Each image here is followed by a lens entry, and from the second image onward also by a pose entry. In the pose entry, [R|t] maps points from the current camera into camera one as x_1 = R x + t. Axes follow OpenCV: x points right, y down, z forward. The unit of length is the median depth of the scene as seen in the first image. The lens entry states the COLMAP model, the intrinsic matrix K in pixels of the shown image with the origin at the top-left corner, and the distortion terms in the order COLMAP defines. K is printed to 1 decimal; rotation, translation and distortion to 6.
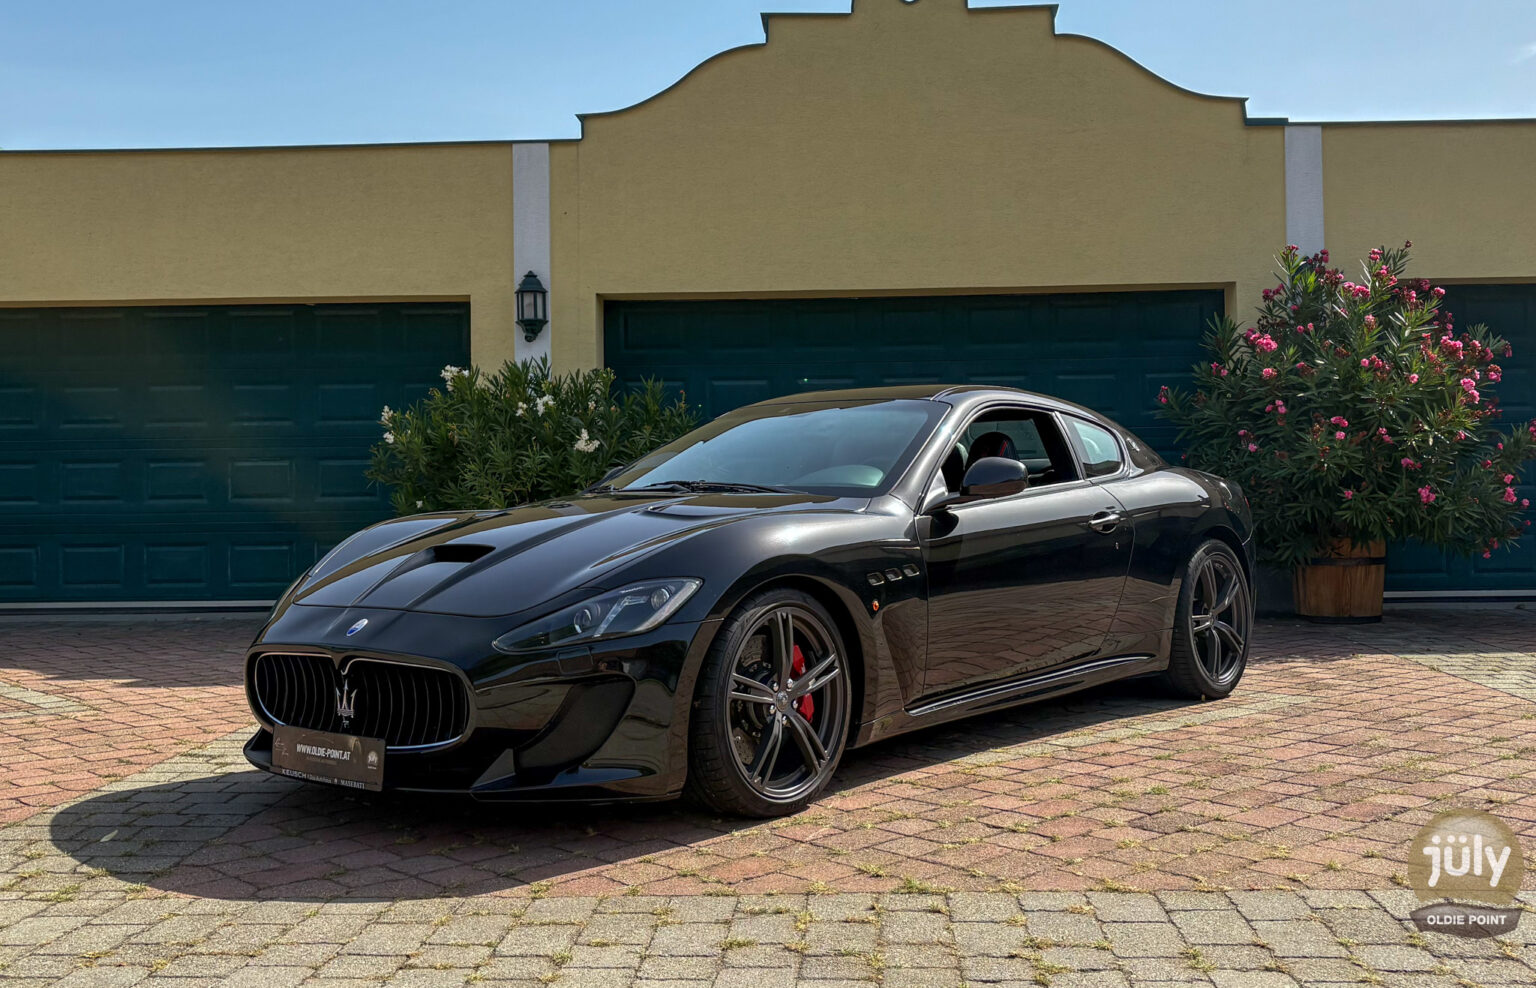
lens RADIAL K [[1559.6, 0, 798.5], [0, 1559.6, 466.7], [0, 0, 1]] dist [0.128116, -0.373456]
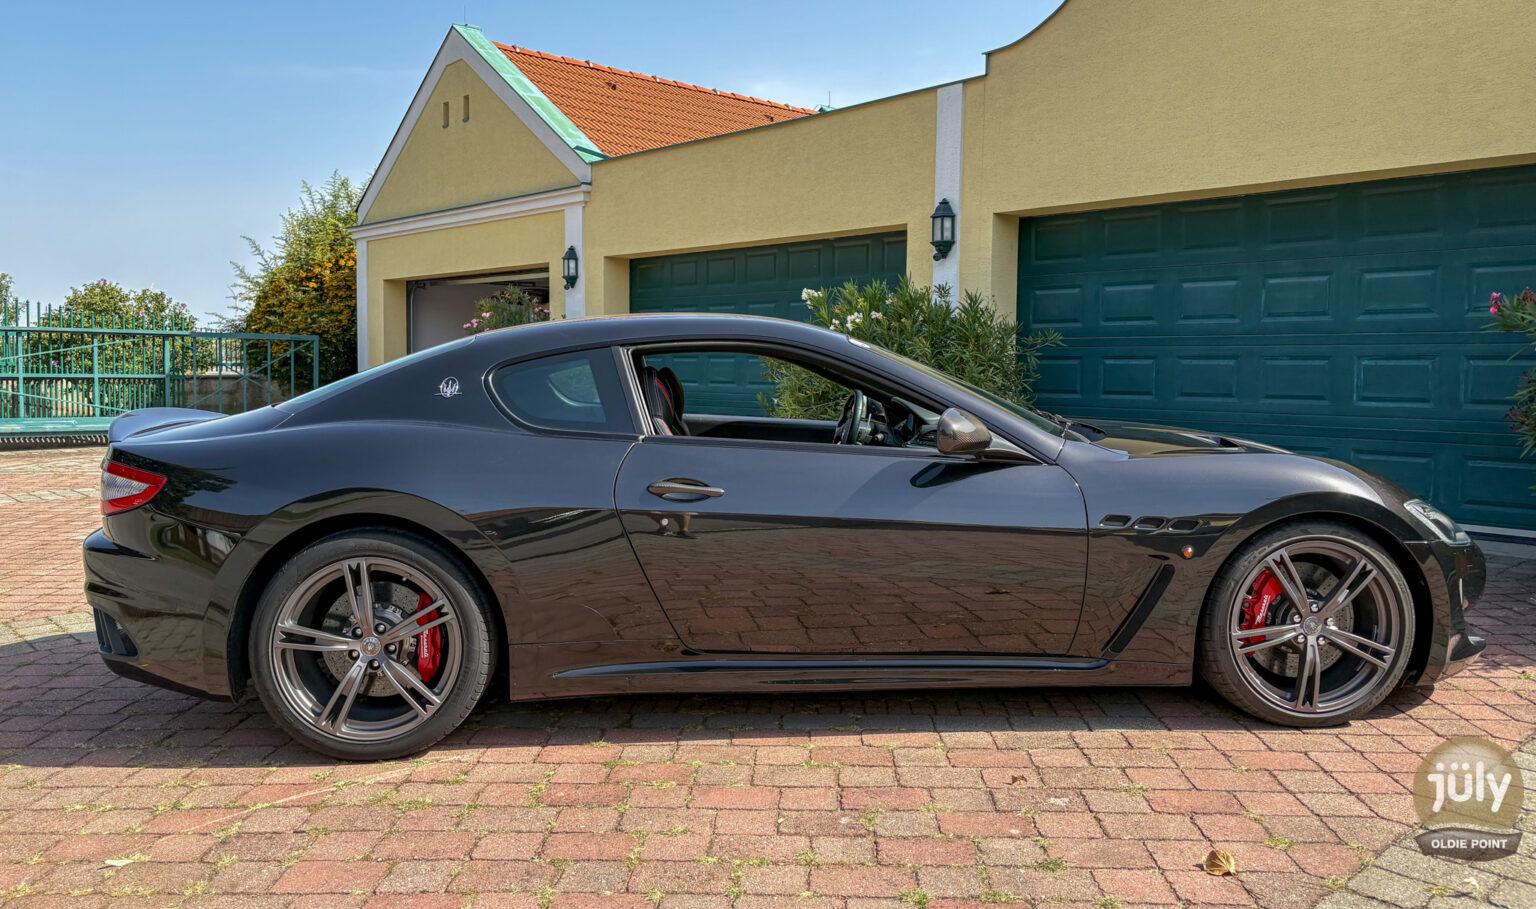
lens RADIAL K [[1147.8, 0, 768.5], [0, 1147.8, 438.8], [0, 0, 1]] dist [0.010643, 0.010949]
pose [[0.712030, 0.060685, -0.699522, 0.357993], [0.002758, 0.996009, 0.089213, -0.024757], [0.702144, -0.065452, 0.709020, 0.307040]]
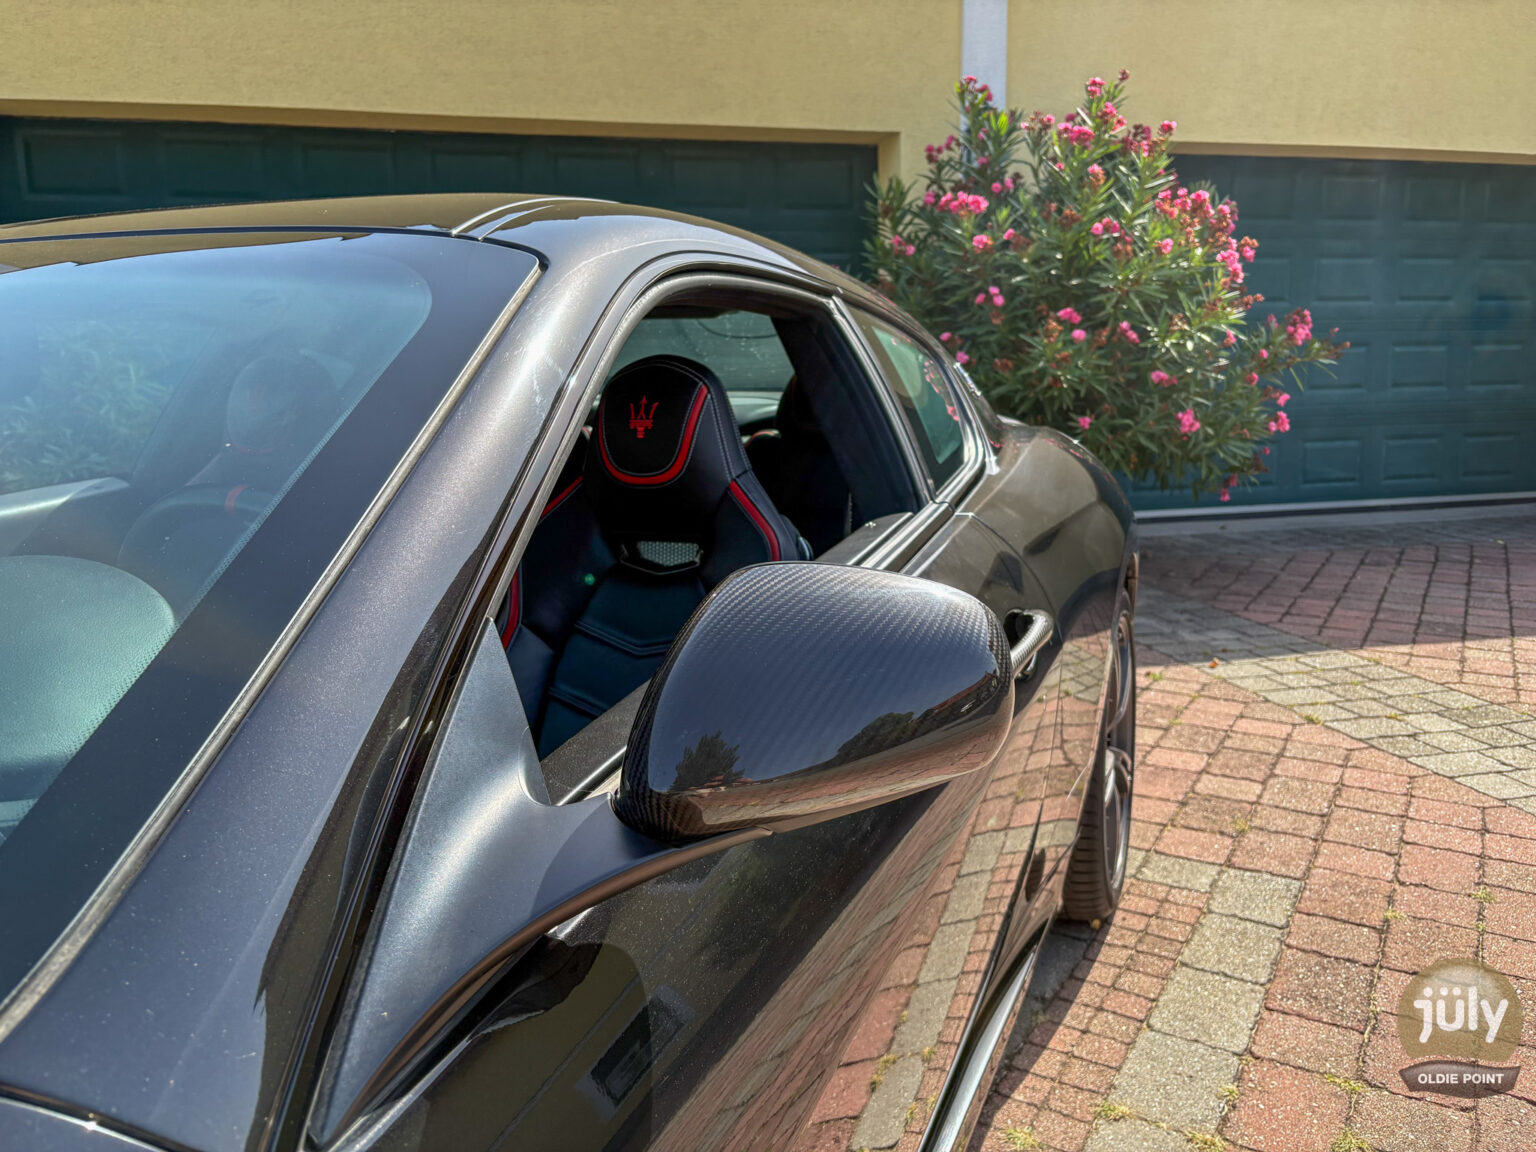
lens RADIAL K [[1156.0, 0, 772.8], [0, 1156.0, 597.9], [0, 0, 1]] dist [0.067031, -0.076333]
pose [[0.960125, -0.056609, 0.273781, 0.048282], [-0.001504, 0.978226, 0.207538, -0.012393], [-0.279569, -0.199674, 0.939134, 0.444955]]
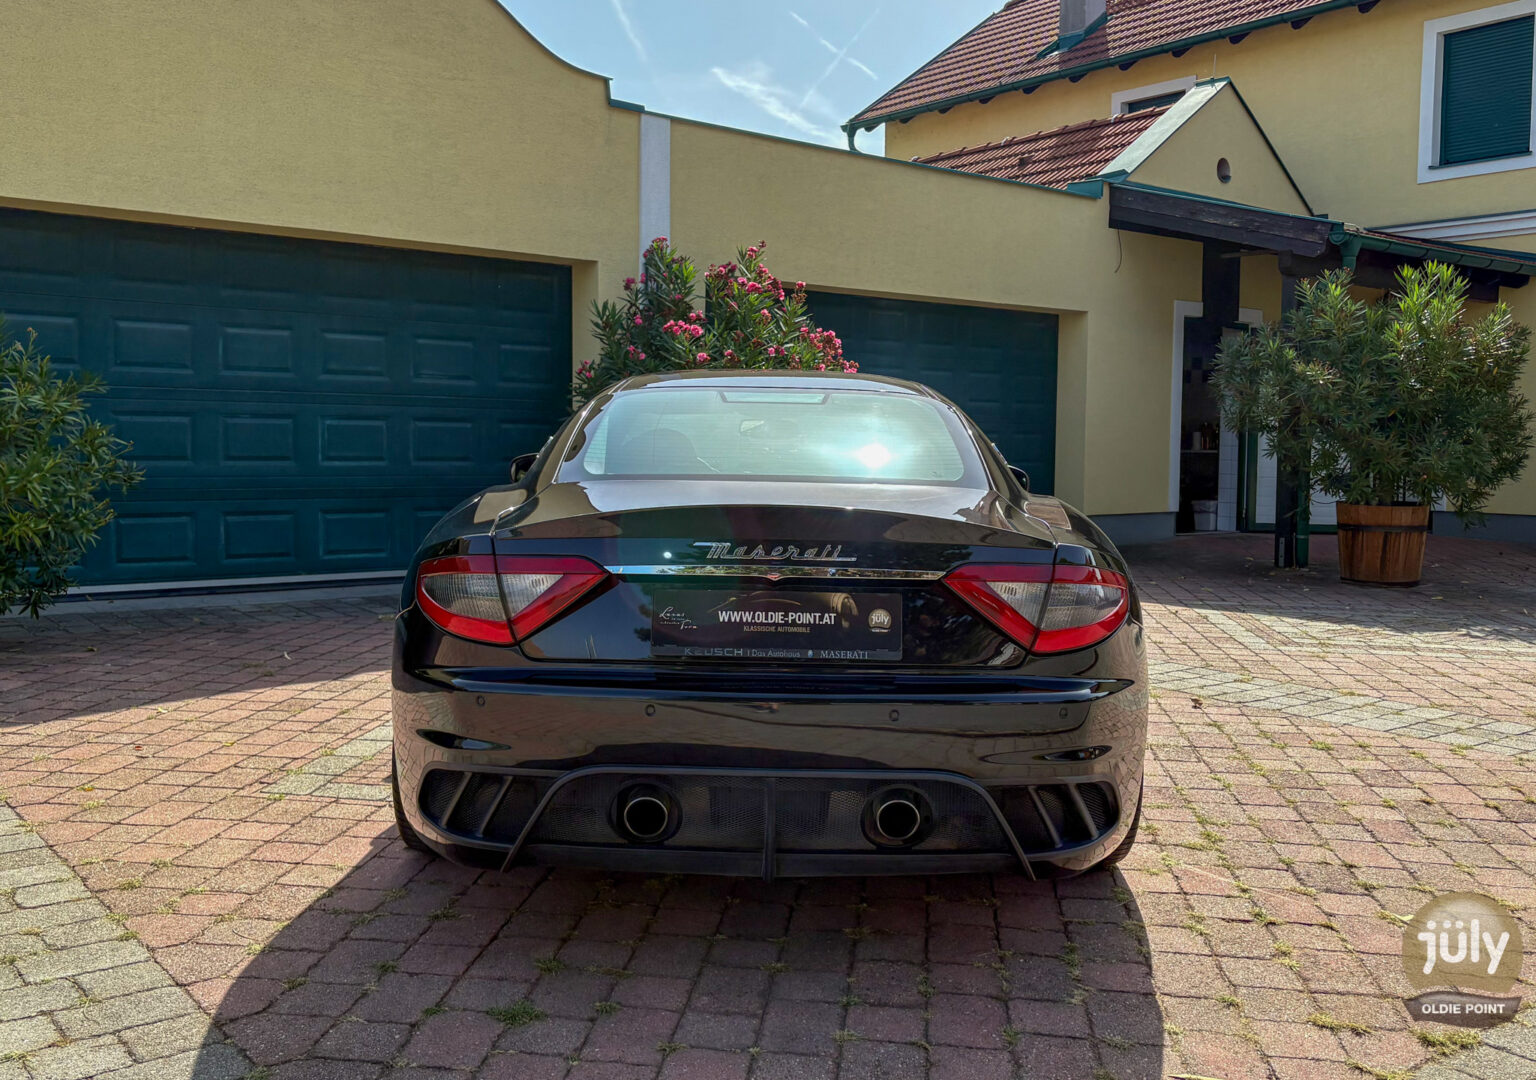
lens RADIAL K [[1393.1, 0, 771.8], [0, 1393.1, 519.7], [0, 0, 1]] dist [0.000942, -0.005420]
pose [[0.759420, -0.013637, 0.650458, -0.230936], [-0.038161, 0.997125, 0.065458, -0.013890], [-0.649480, -0.074533, 0.756717, 0.240930]]
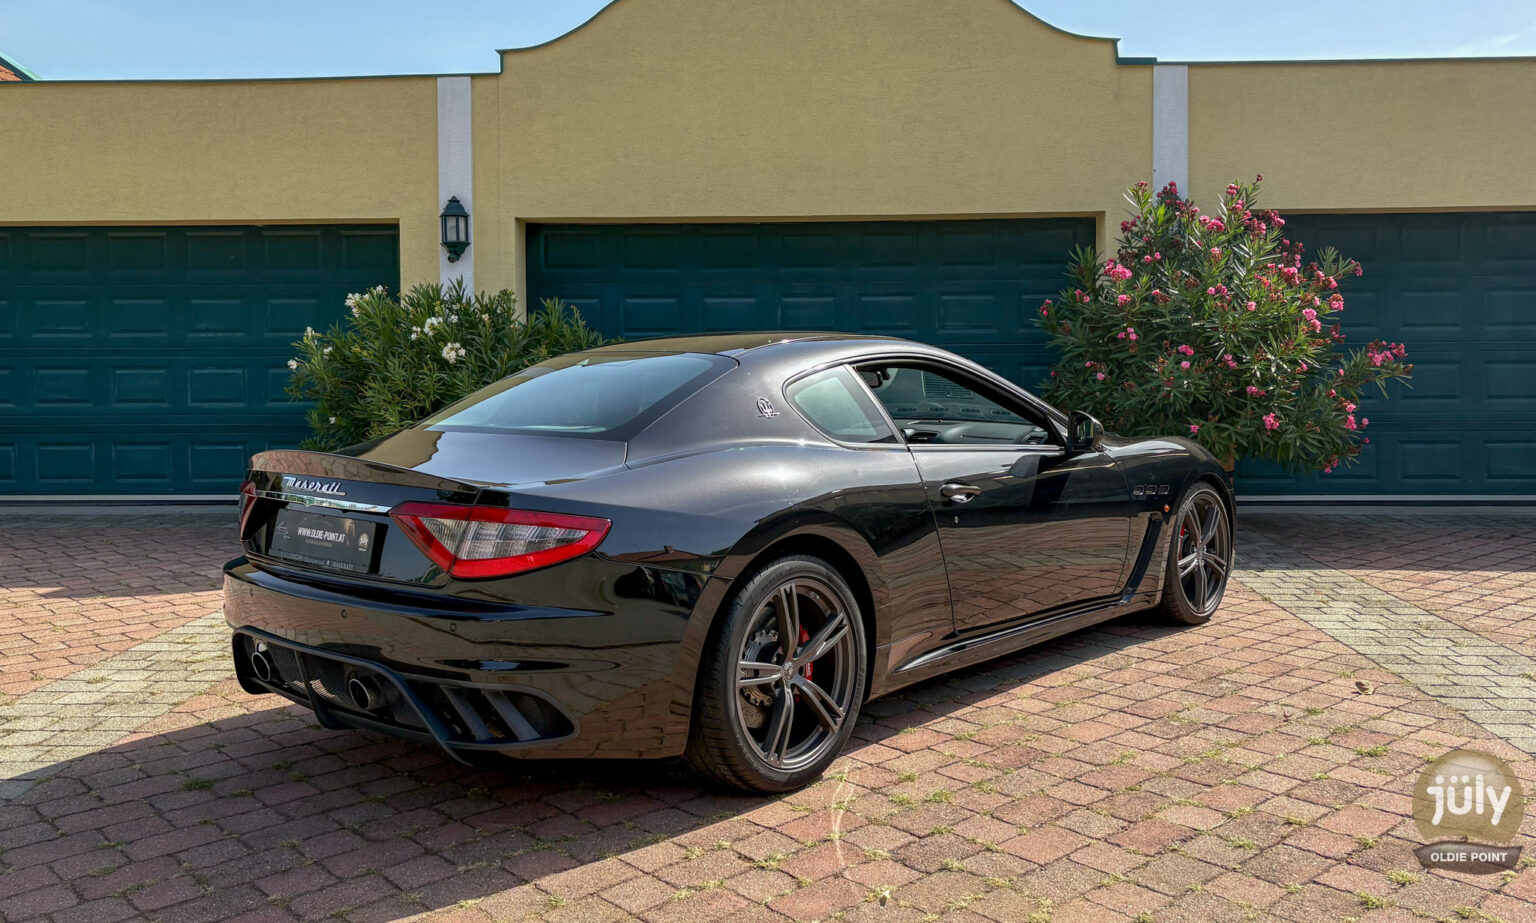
lens RADIAL K [[1291.2, 0, 773.6], [0, 1291.2, 421.8], [0, 0, 1]] dist [0.024525, -0.005472]
pose [[0.999964, 0.006545, -0.005455, 0.057896], [-0.006182, 0.997920, 0.064160, -0.029736], [0.005864, -0.064124, 0.997925, 0.105437]]
